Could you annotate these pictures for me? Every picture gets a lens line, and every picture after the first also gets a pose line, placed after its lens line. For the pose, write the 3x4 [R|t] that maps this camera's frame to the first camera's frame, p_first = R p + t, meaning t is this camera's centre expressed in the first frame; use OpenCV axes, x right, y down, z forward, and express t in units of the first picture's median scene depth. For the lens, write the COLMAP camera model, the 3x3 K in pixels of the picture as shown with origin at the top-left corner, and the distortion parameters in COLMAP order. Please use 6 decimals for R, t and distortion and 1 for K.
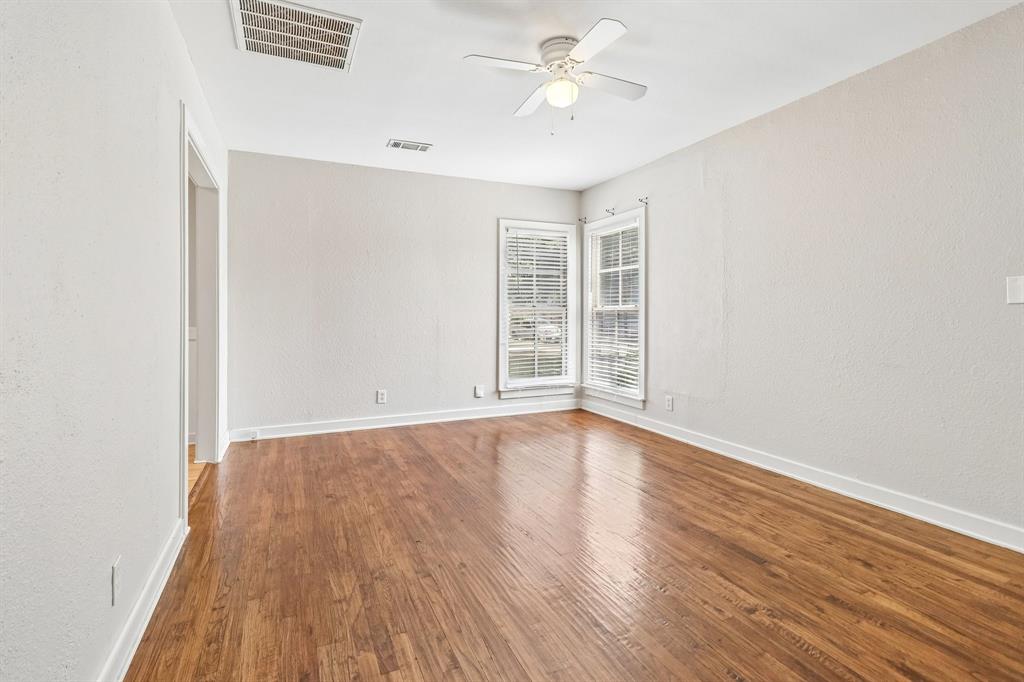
lens RADIAL K [[486.6, 0, 509.7], [0, 486.6, 313.5], [0, 0, 1]] dist [0.018148, -0.015708]
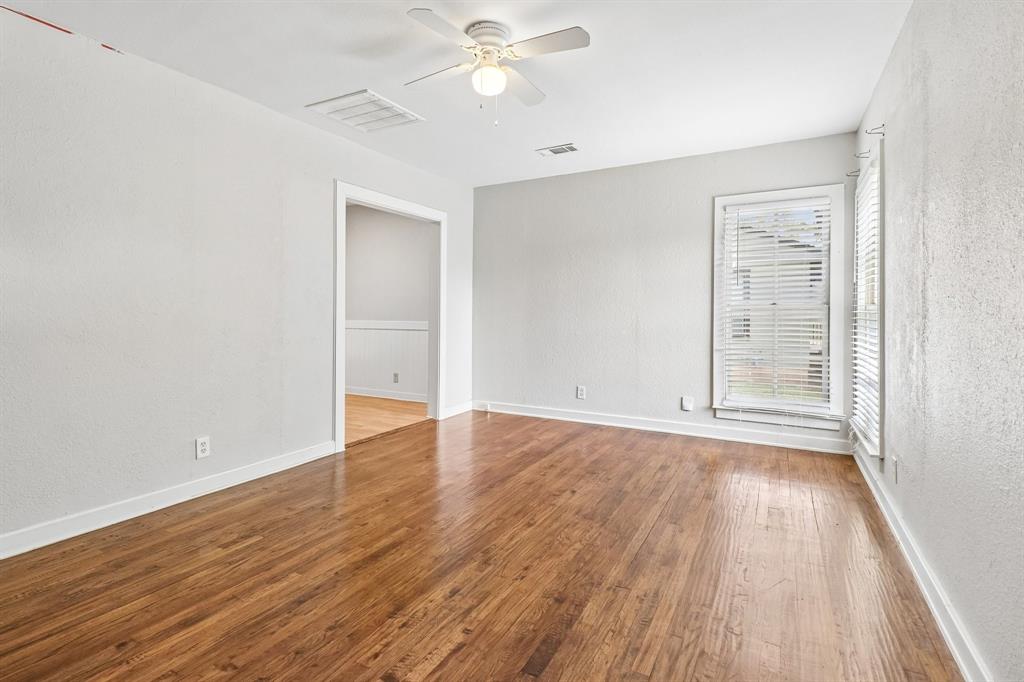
lens RADIAL K [[488.9, 0, 506.8], [0, 488.9, 313.1], [0, 0, 1]] dist [0.023605, -0.023038]
pose [[0.598512, 0.005334, -0.801096, 0.673199], [-0.003193, 0.999986, 0.004273, -0.003796], [0.801108, 0.000000, 0.598520, 0.353643]]
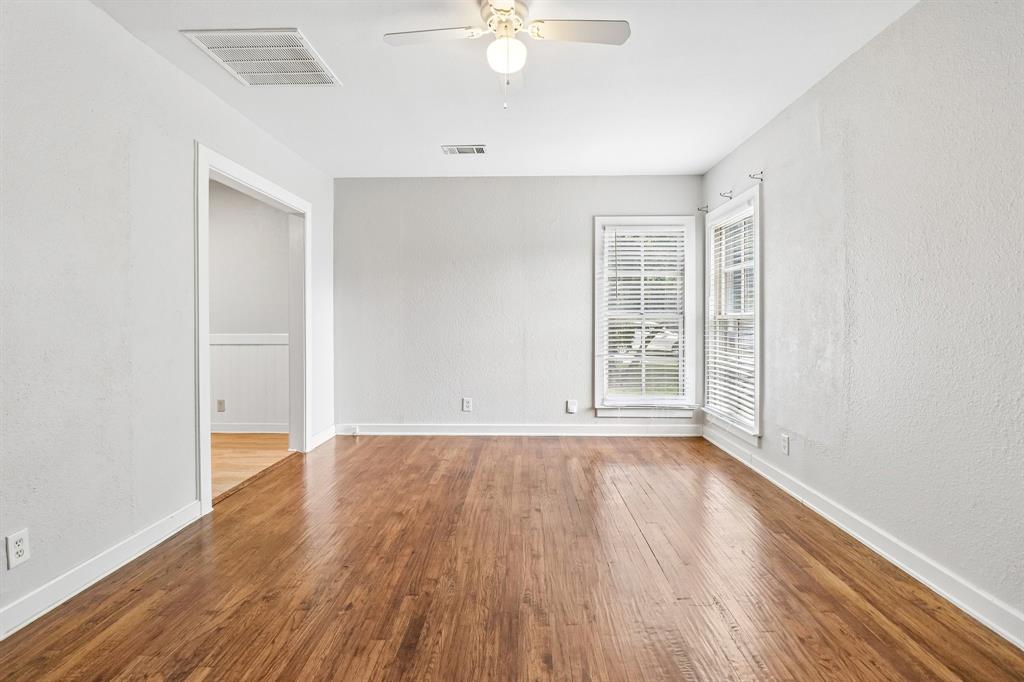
lens RADIAL K [[477.7, 0, 513.6], [0, 477.7, 321.5], [0, 0, 1]] dist [0.001757, -0.011017]
pose [[0.902657, 0.002717, -0.430351, 0.348029], [-0.000624, 0.999987, 0.005005, -0.007940], [0.430359, -0.004249, 0.902648, 0.215723]]
